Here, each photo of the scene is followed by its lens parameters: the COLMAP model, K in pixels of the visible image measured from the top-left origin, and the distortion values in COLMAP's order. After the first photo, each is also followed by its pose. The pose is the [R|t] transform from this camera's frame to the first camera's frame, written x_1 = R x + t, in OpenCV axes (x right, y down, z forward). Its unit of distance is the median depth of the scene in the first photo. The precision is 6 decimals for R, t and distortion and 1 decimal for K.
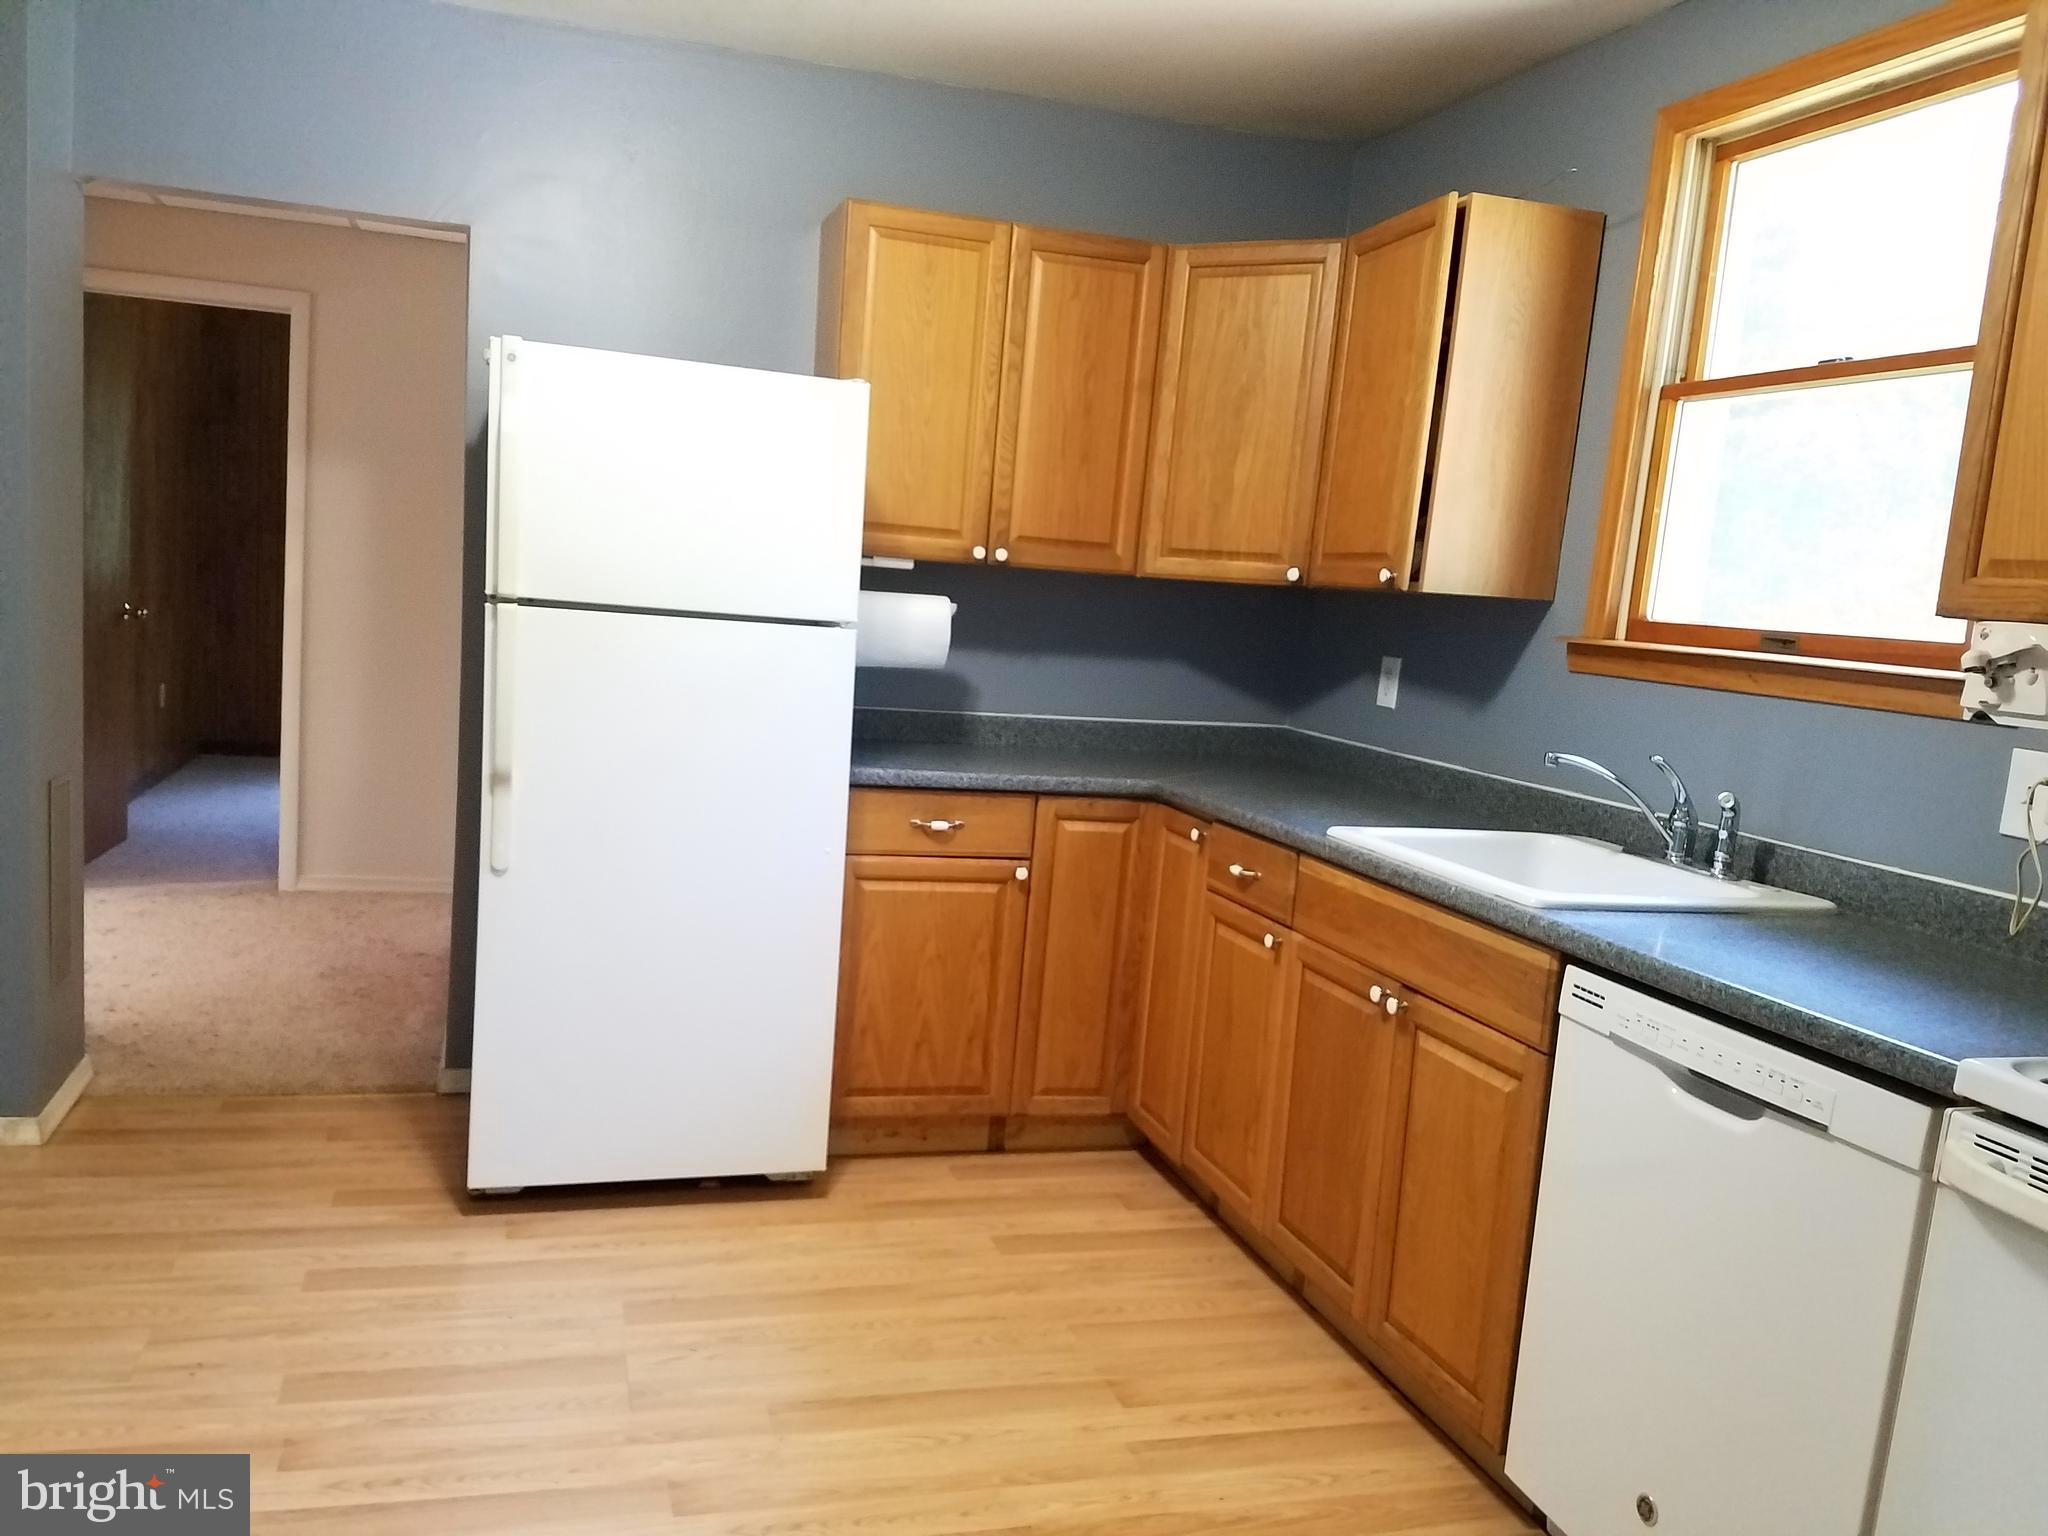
lens RADIAL K [[1599.5, 0, 1014.0], [0, 1599.5, 806.9], [0, 0, 1]] dist [0.191151, -0.272797]
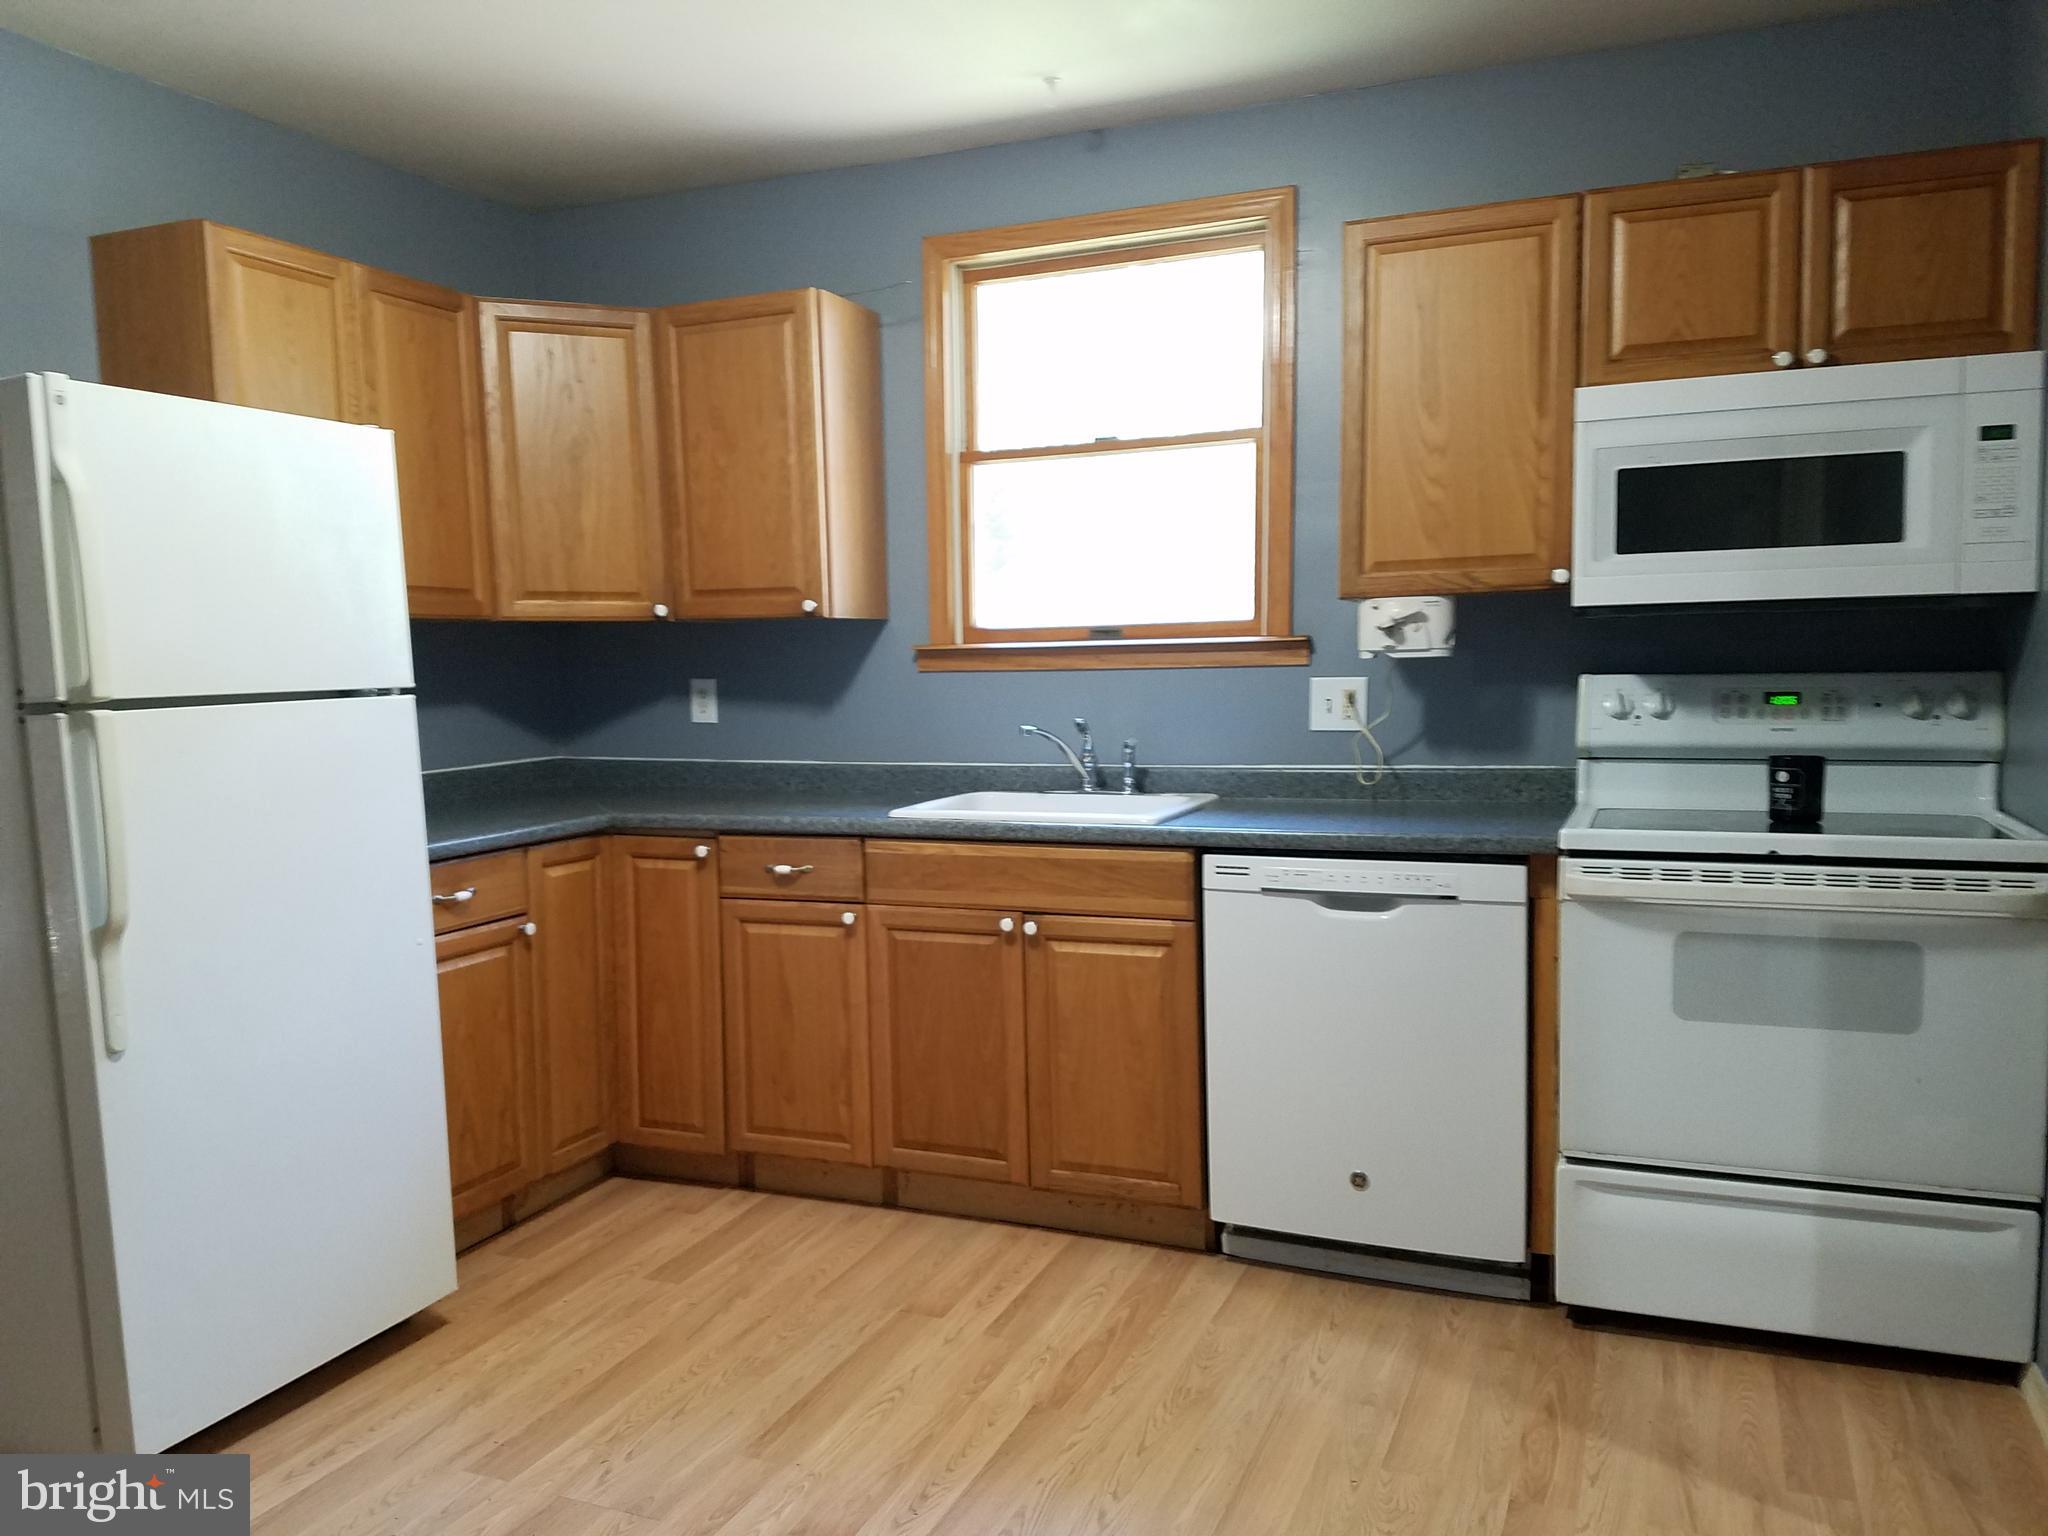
lens RADIAL K [[1532.1, 0, 1025.3], [0, 1532.1, 800.6], [0, 0, 1]] dist [0.290328, -0.413235]
pose [[0.635875, -0.165244, 0.753895, -0.566174], [0.176124, 0.982105, 0.066713, -0.050889], [-0.751428, 0.090358, 0.653599, 0.152372]]
